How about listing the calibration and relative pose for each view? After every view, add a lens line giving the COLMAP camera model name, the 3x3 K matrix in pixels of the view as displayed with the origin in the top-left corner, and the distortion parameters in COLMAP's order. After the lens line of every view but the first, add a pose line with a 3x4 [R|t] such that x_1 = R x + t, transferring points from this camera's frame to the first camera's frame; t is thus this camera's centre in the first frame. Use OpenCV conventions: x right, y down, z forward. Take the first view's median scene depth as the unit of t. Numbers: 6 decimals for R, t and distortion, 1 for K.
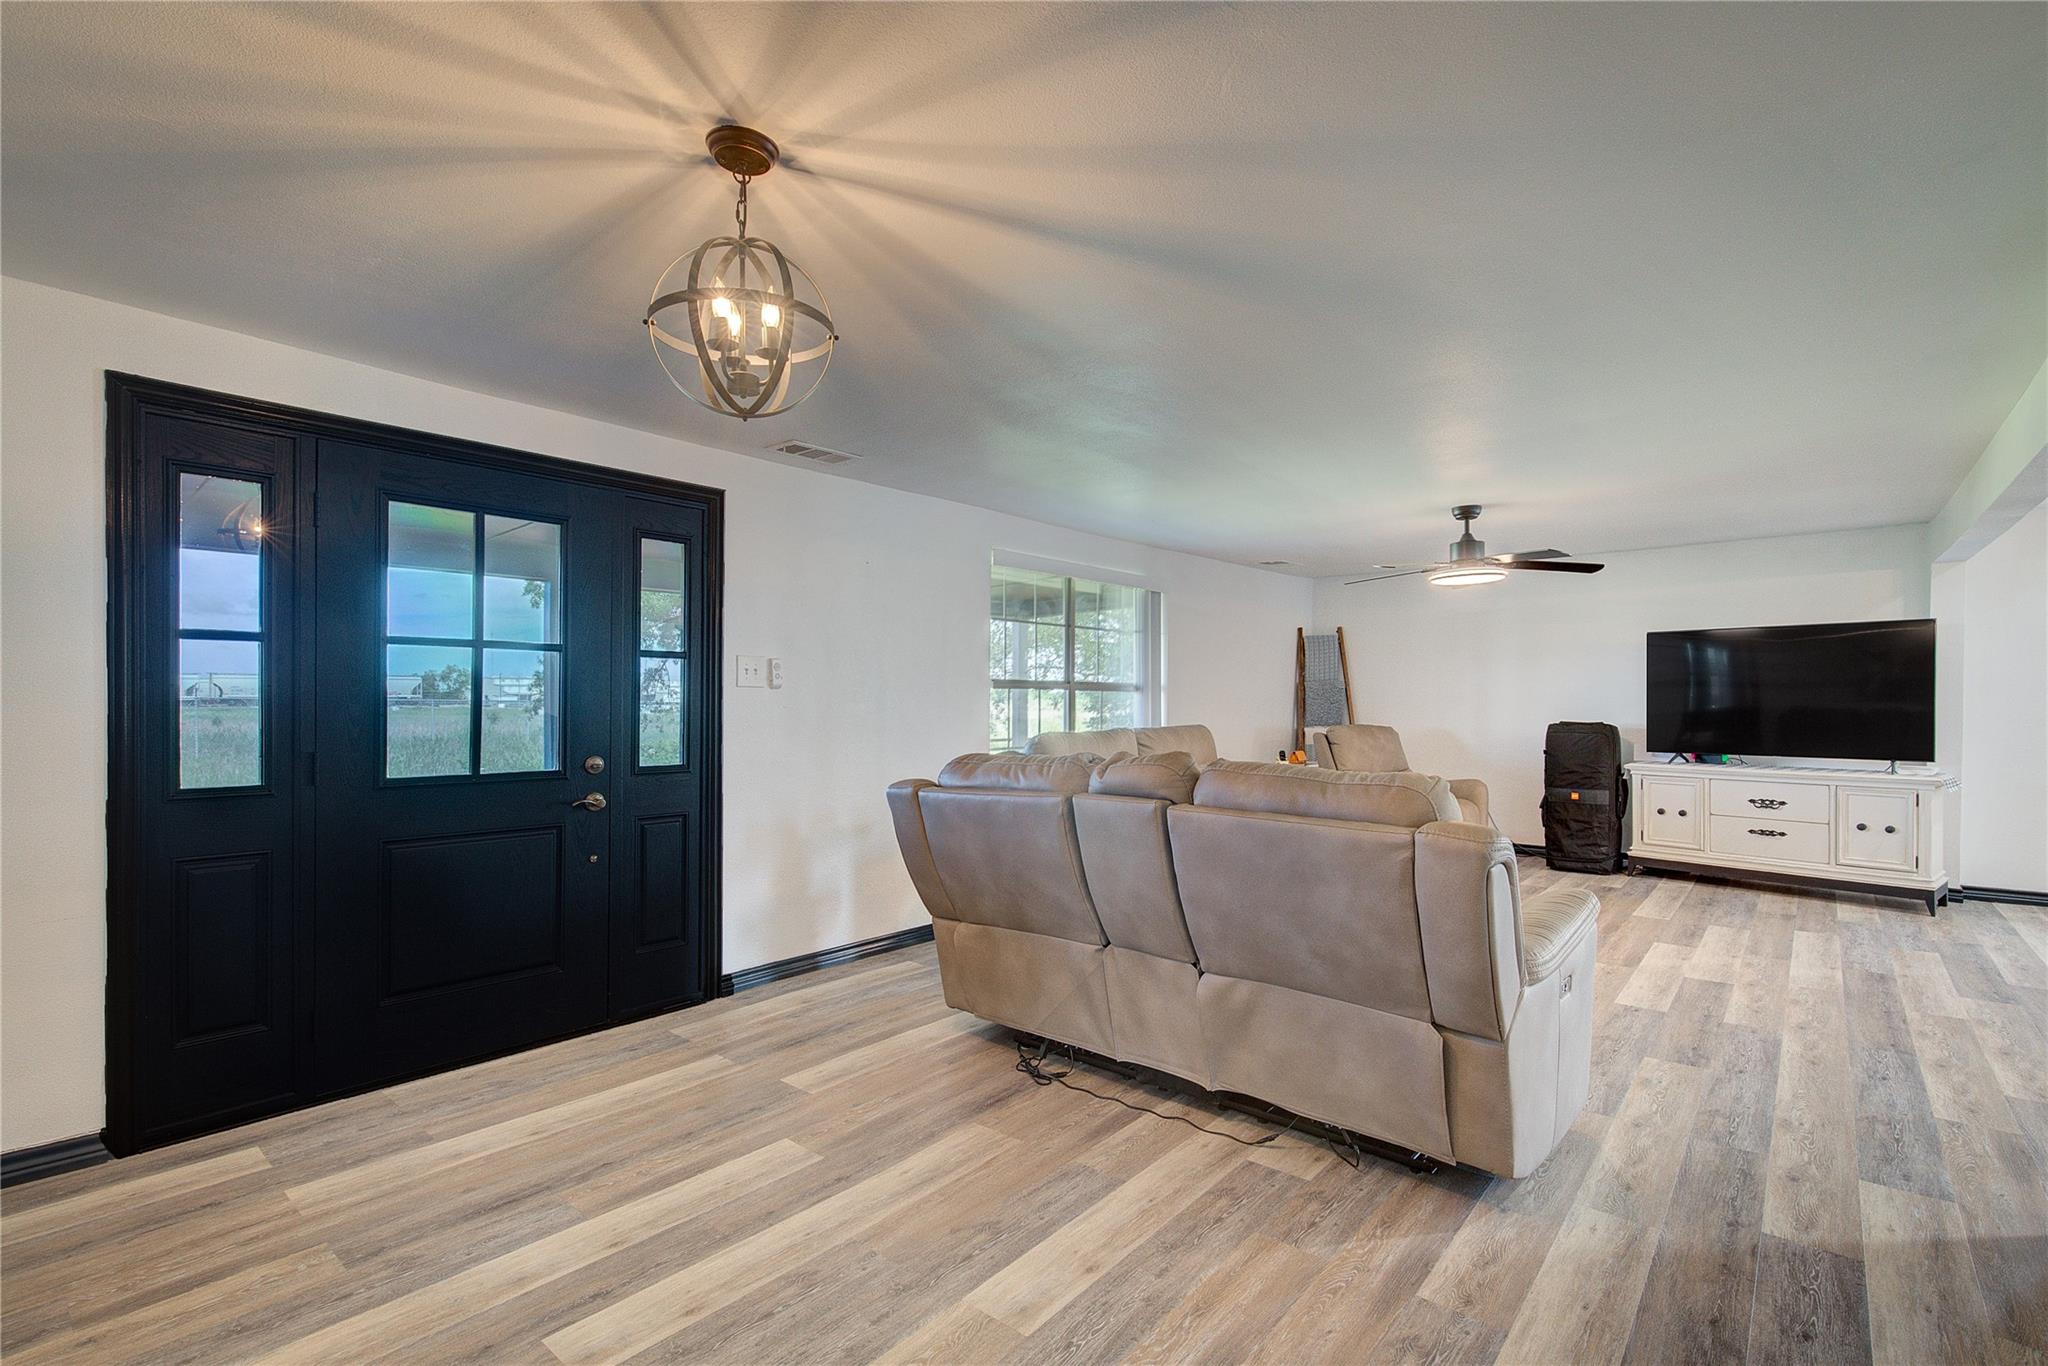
lens RADIAL K [[934.9, 0, 1037.9], [0, 934.9, 700.8], [0, 0, 1]] dist [-0.003110, 0.001406]
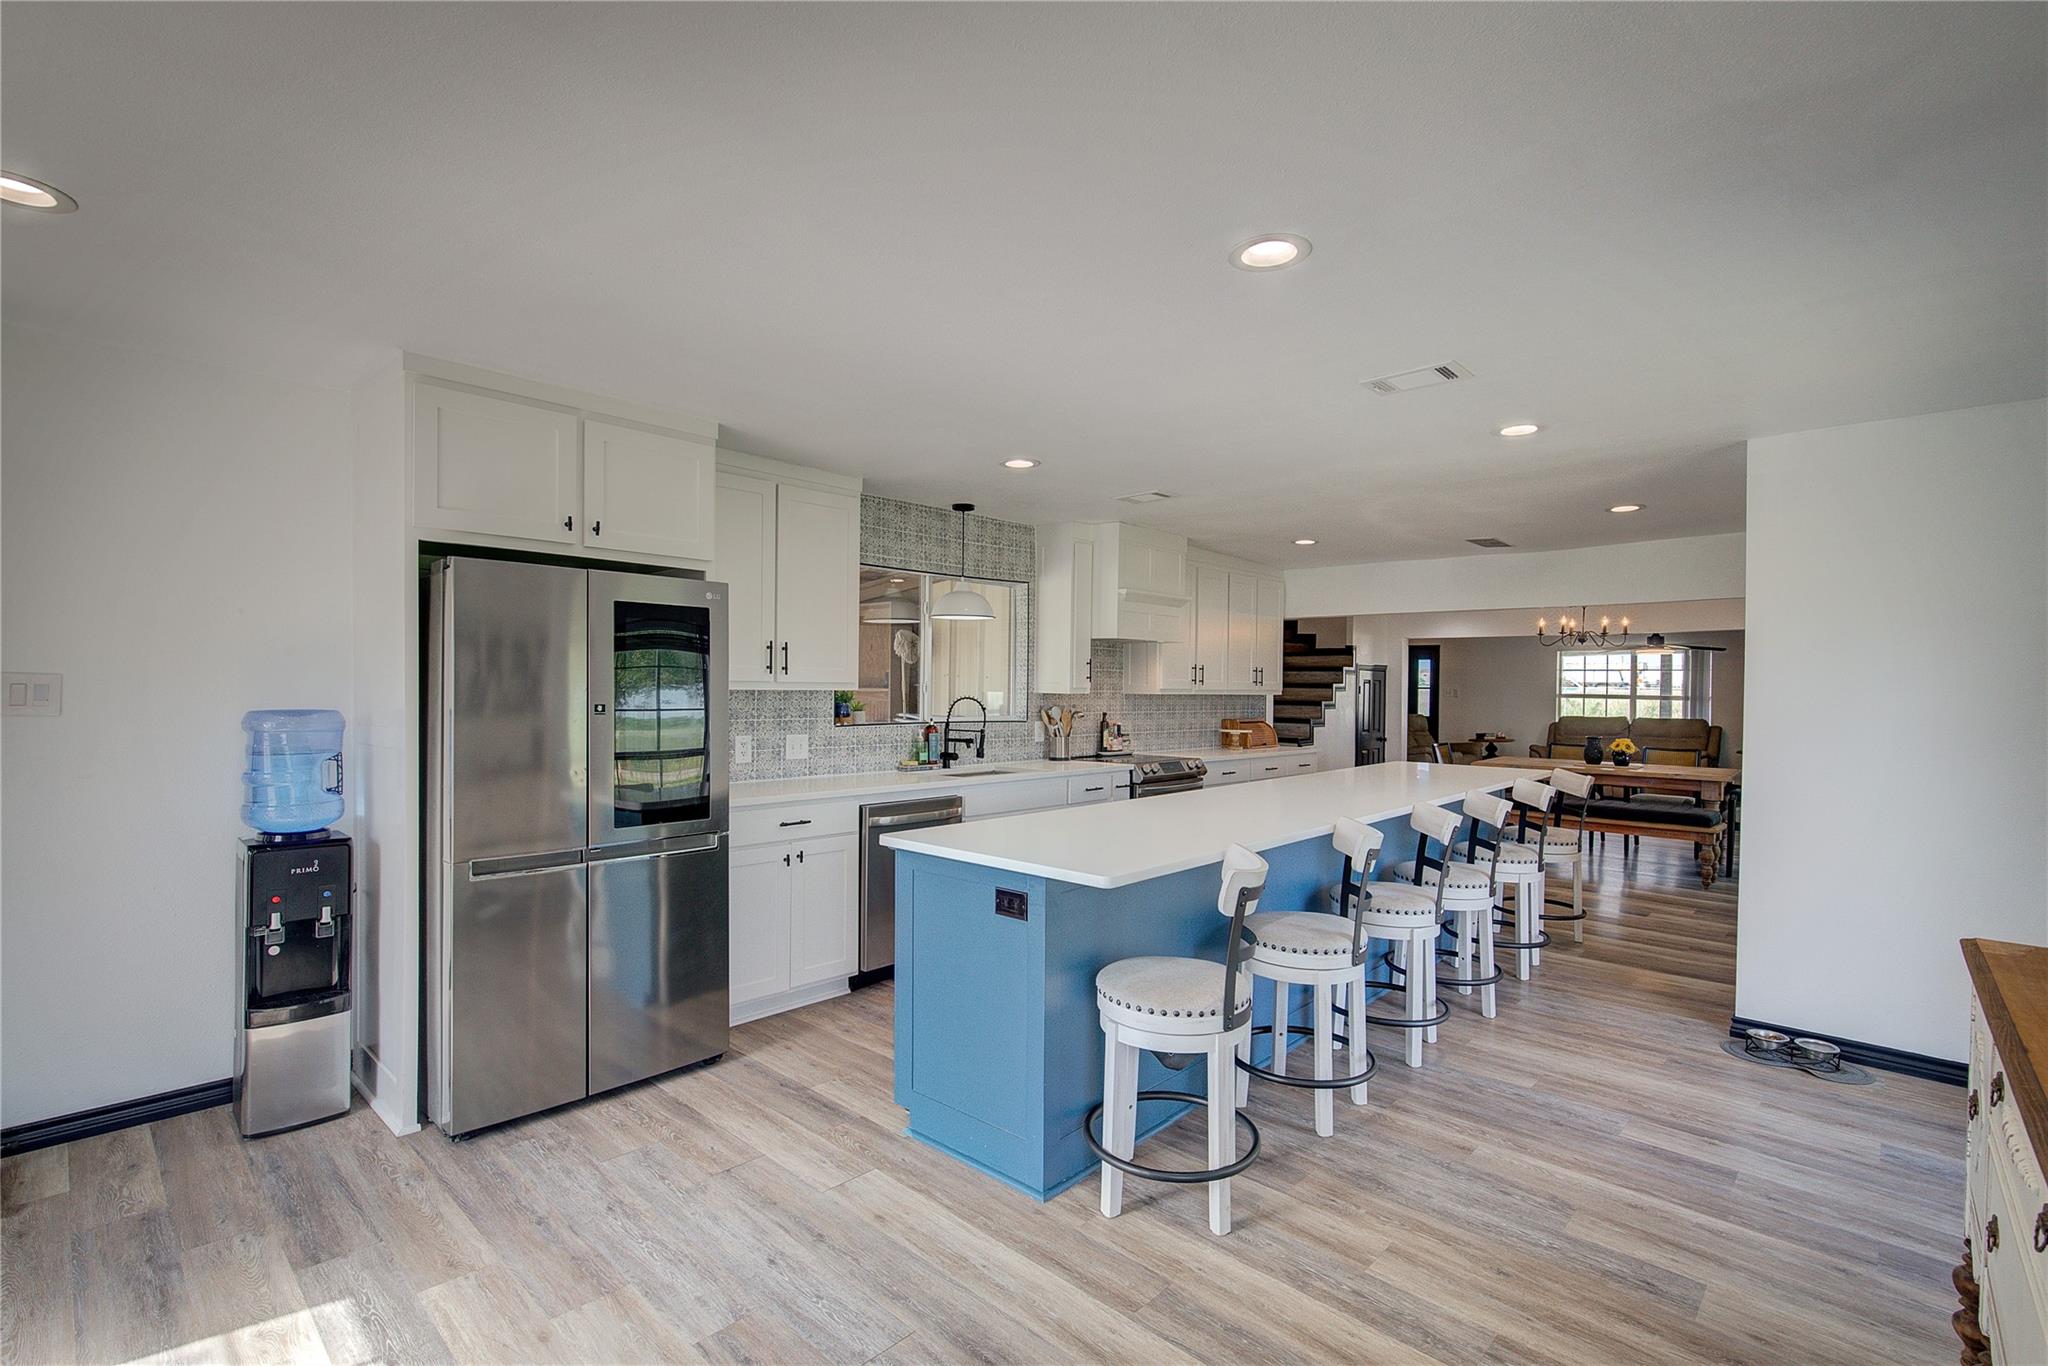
lens RADIAL K [[934.9, 0, 1037.6], [0, 934.9, 696.3], [0, 0, 1]] dist [-0.003110, 0.001406]
pose [[-0.056753, 0.015826, -0.998263, 3.659094], [-0.011607, 0.999796, 0.016510, -0.061389], [0.998321, 0.012524, -0.056558, -0.414476]]
